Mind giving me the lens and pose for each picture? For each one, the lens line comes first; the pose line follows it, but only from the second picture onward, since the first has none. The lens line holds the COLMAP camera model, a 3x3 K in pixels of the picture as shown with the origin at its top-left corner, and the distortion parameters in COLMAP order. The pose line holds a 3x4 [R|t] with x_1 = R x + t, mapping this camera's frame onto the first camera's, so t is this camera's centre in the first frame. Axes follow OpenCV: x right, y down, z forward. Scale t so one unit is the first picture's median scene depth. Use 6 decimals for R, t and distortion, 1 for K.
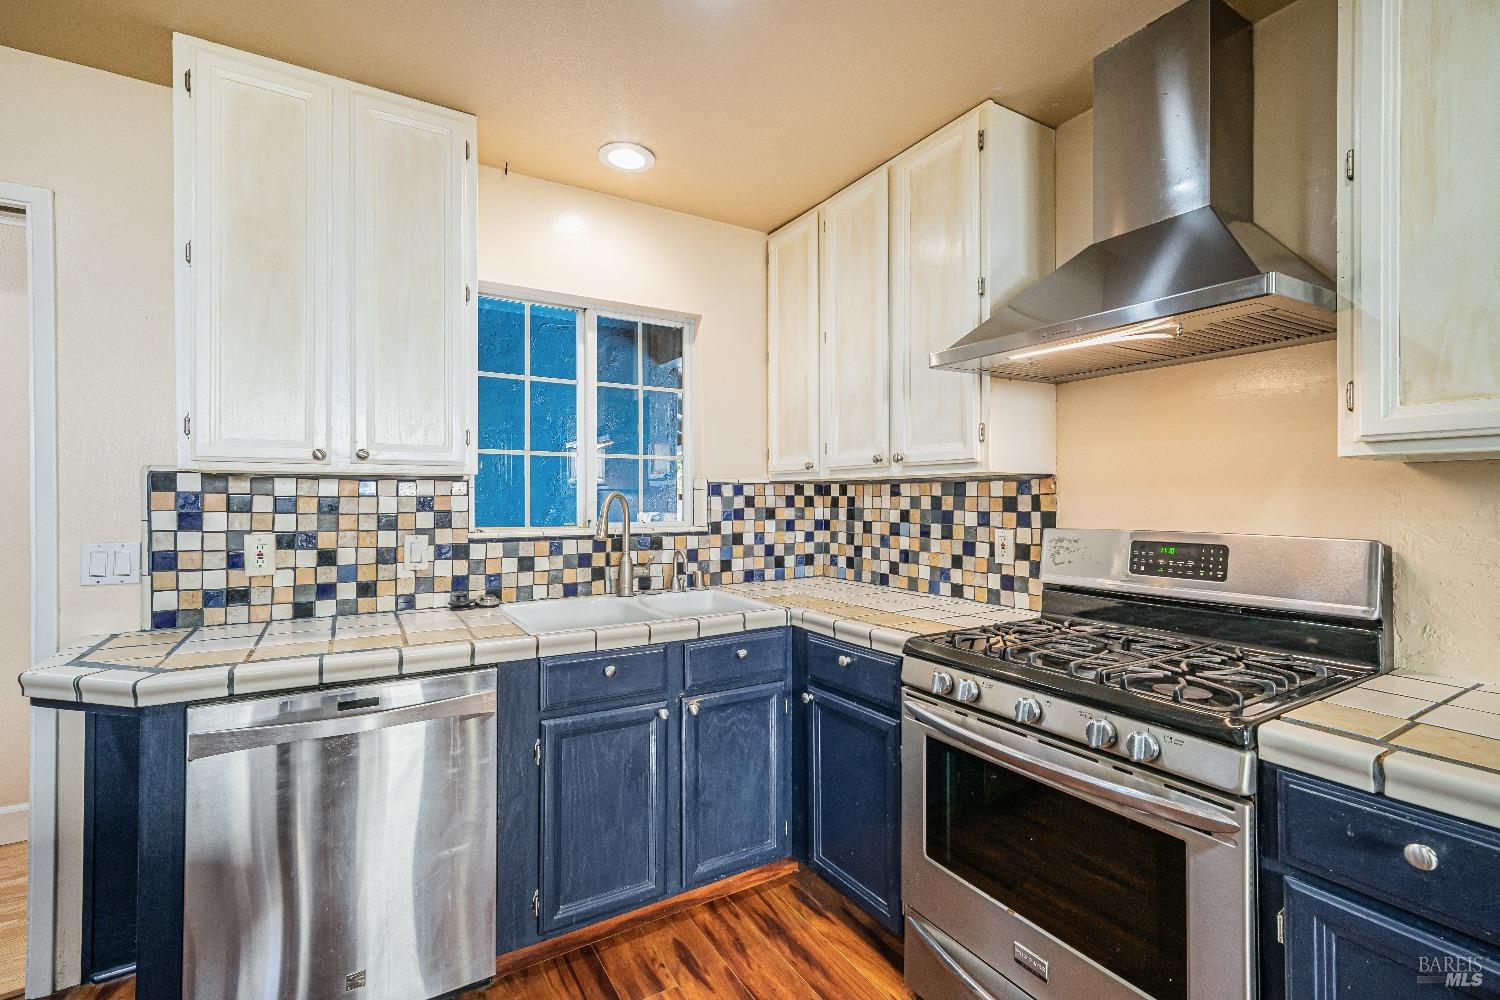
lens RADIAL K [[666.2, 0, 758.2], [0, 666.2, 497.5], [0, 0, 1]] dist [0.004317, 0.000570]
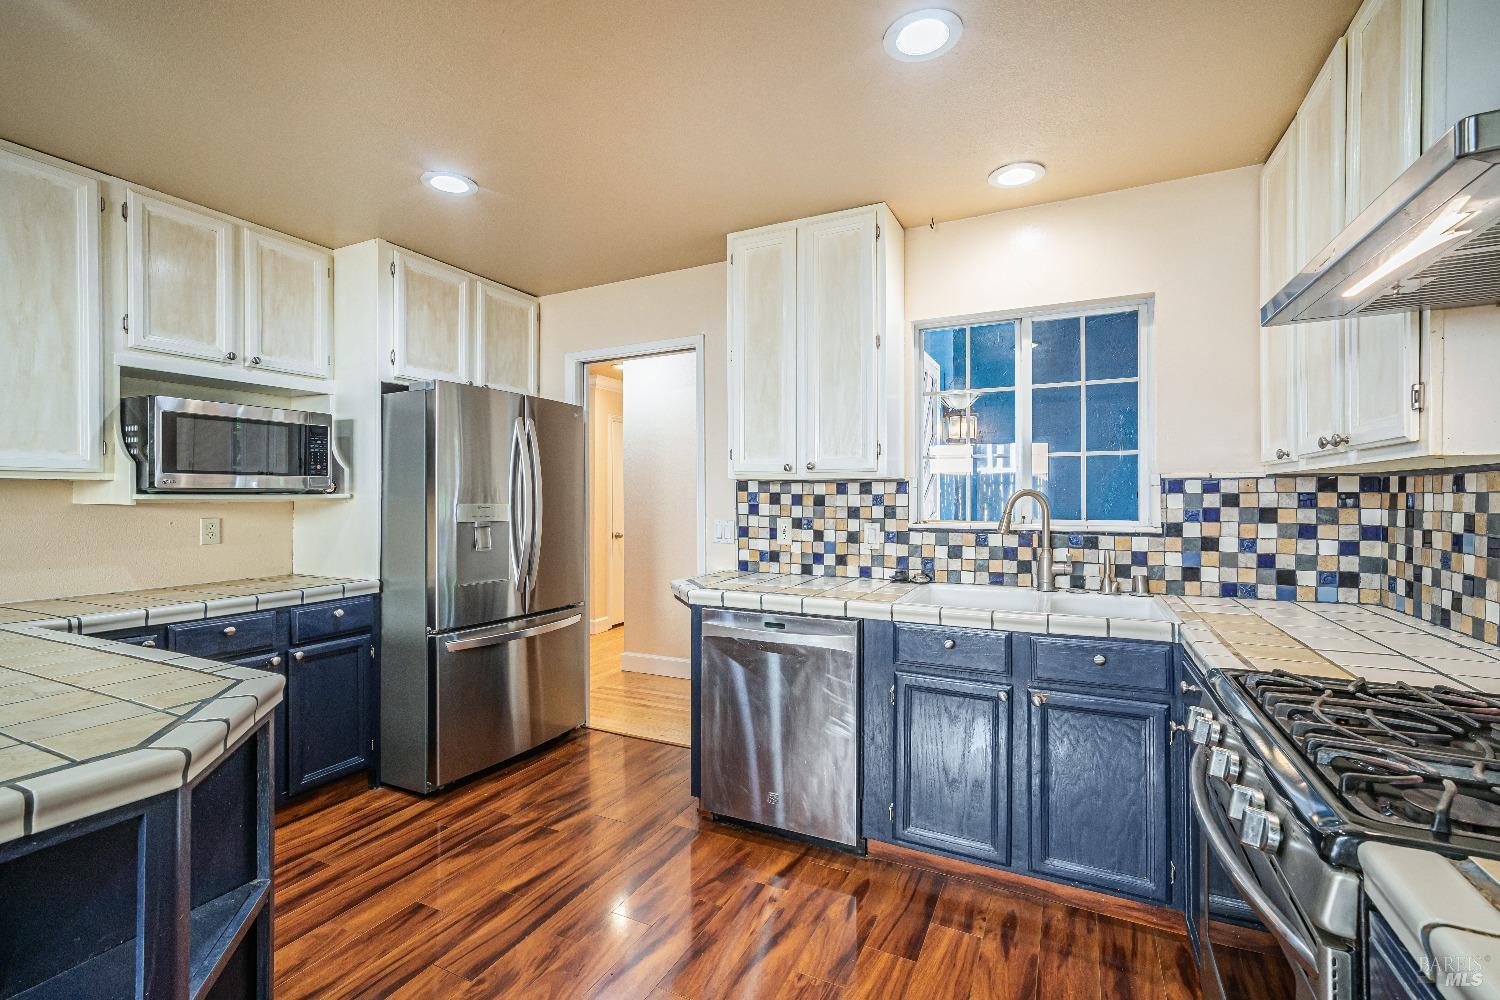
lens RADIAL K [[662.7, 0, 739.4], [0, 662.7, 498.4], [0, 0, 1]] dist [0.004372, 0.000798]
pose [[0.531511, 0.002950, -0.847046, 0.431170], [0.000423, 0.999993, 0.003748, 0.001186], [0.847051, -0.002350, 0.531506, 0.059105]]
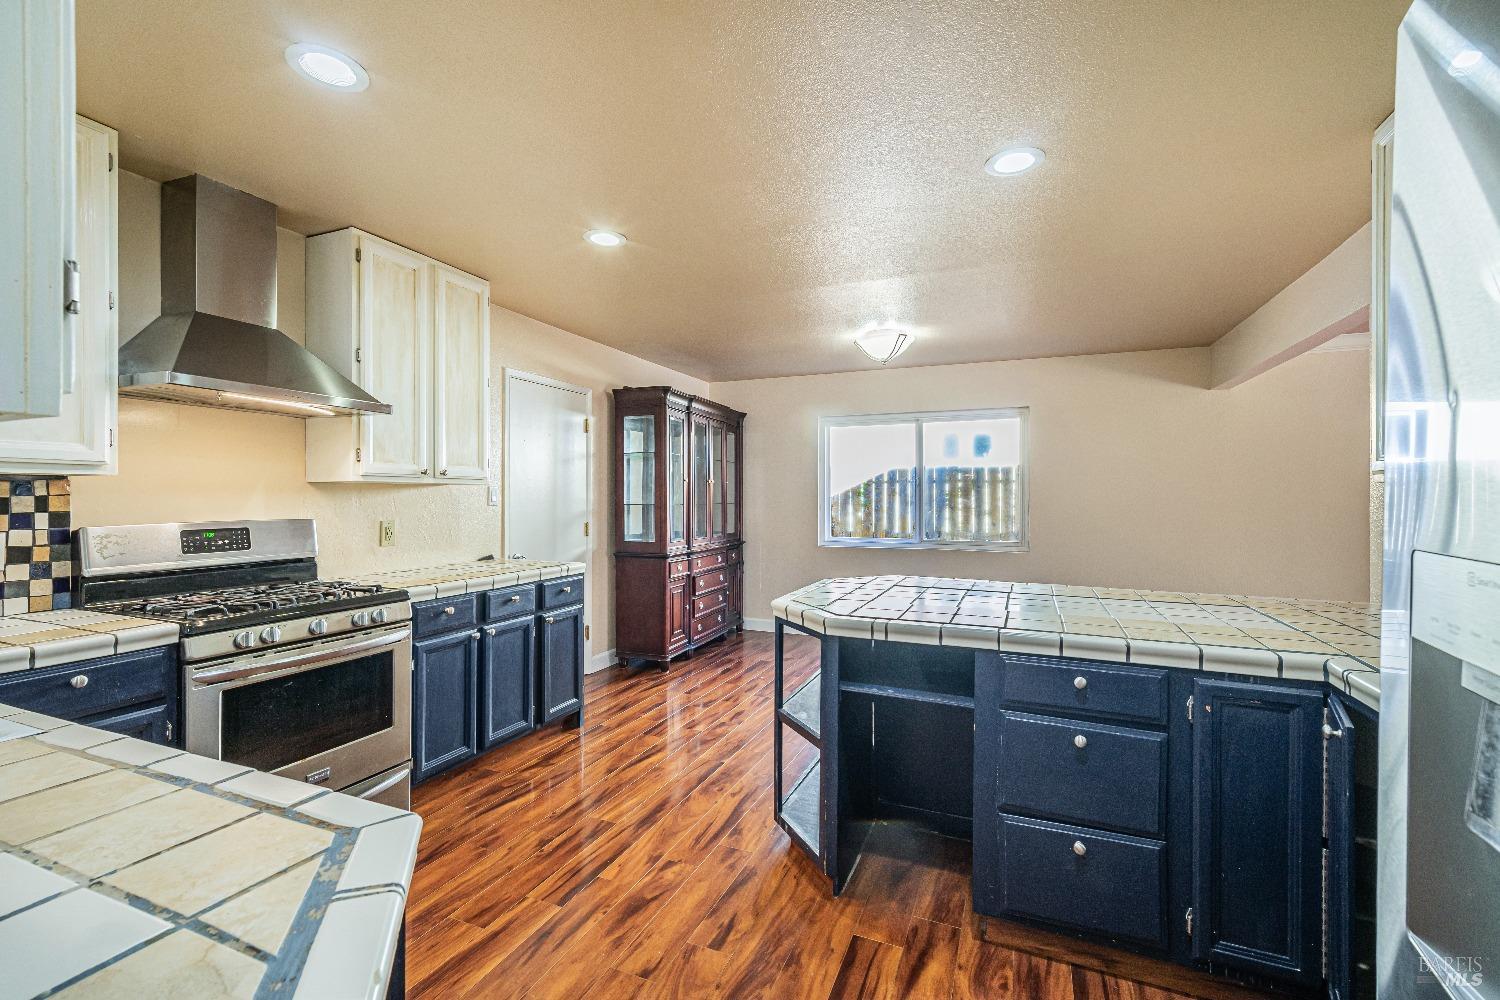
lens RADIAL K [[665.6, 0, 744.1], [0, 665.6, 495.6], [0, 0, 1]] dist [0.000749, -0.000010]
pose [[-0.579777, -0.000551, 0.814775, -0.890963], [-0.005953, 0.999976, -0.003560, -0.006486], [-0.814753, -0.006915, -0.579767, 0.621111]]
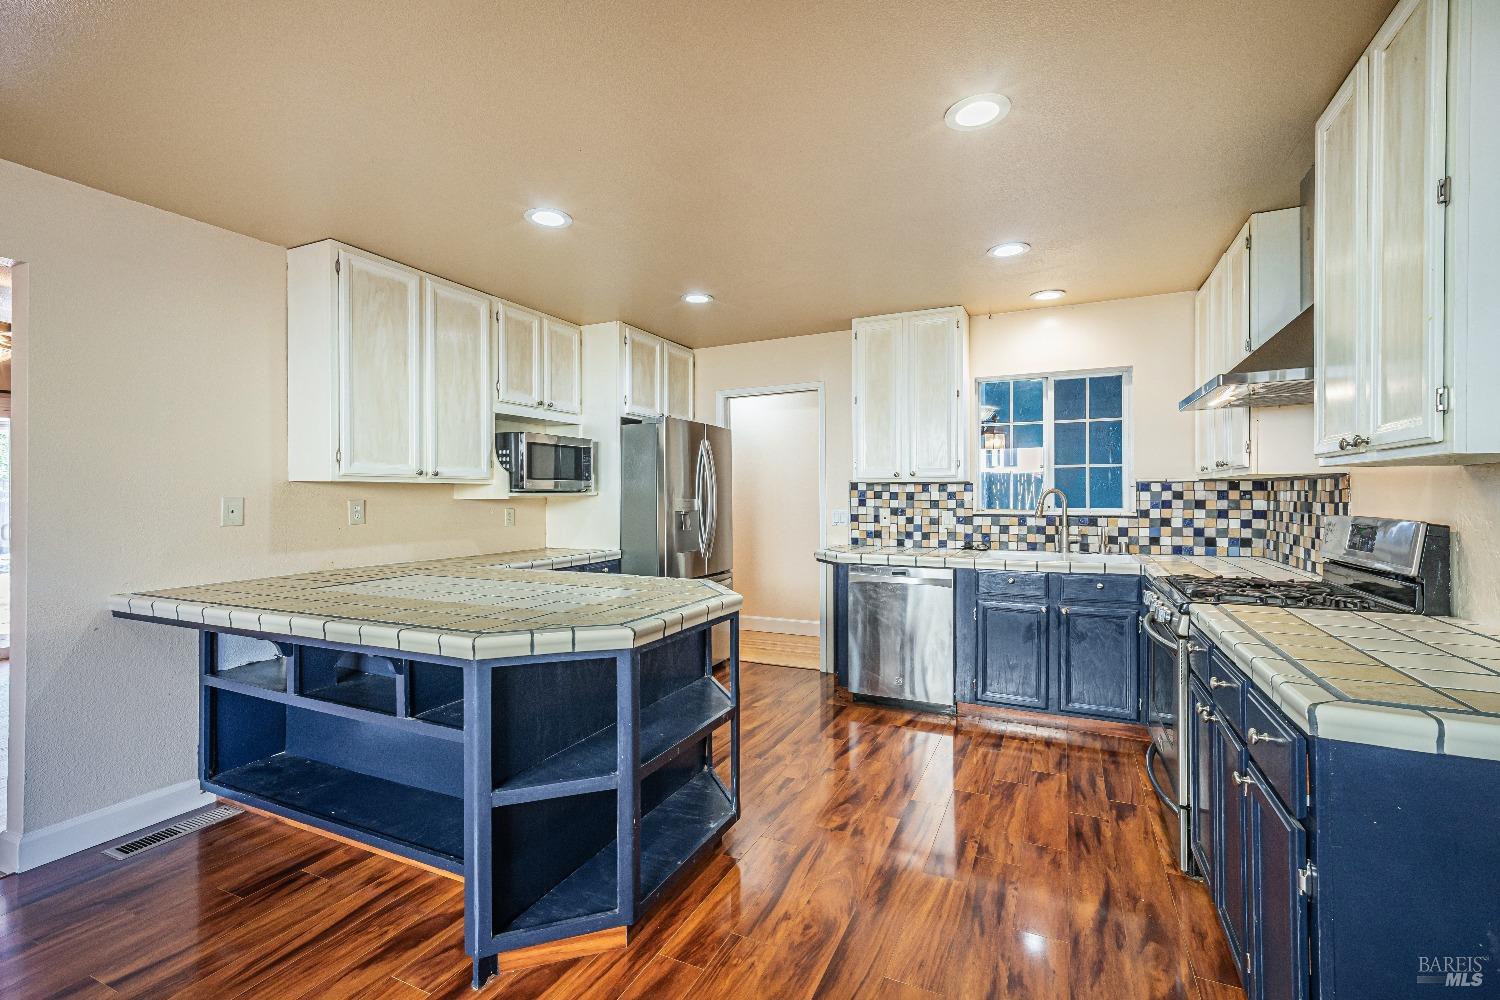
lens RADIAL K [[665.6, 0, 744.1], [0, 665.6, 495.6], [0, 0, 1]] dist [0.000749, -0.000010]
pose [[0.548118, 0.001405, -0.836400, 0.752976], [0.002163, 0.999993, 0.003098, 0.001486], [0.836398, -0.003507, 0.548111, -0.555656]]
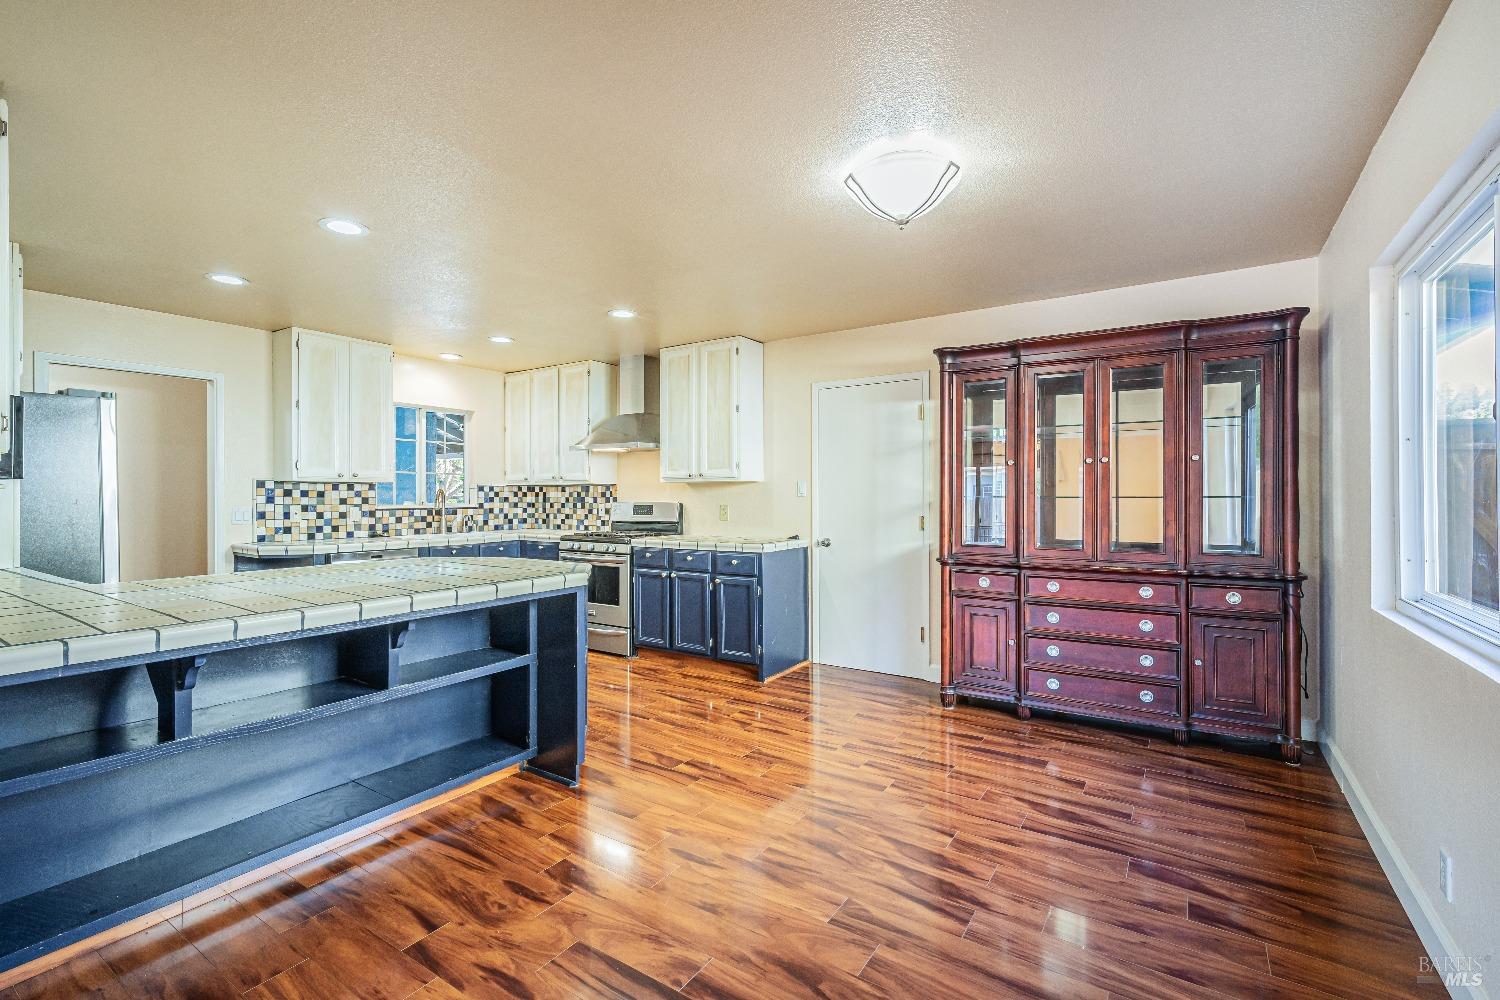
lens RADIAL K [[641.4, 0, 750.0], [0, 641.4, 500.0], [0, 0, 1]] dist [0.017550, -0.000071]
pose [[0.905634, -0.001442, 0.424058, -0.188700], [-0.000910, 0.999985, 0.005343, 0.016315], [-0.424059, -0.005225, 0.905619, -1.557043]]
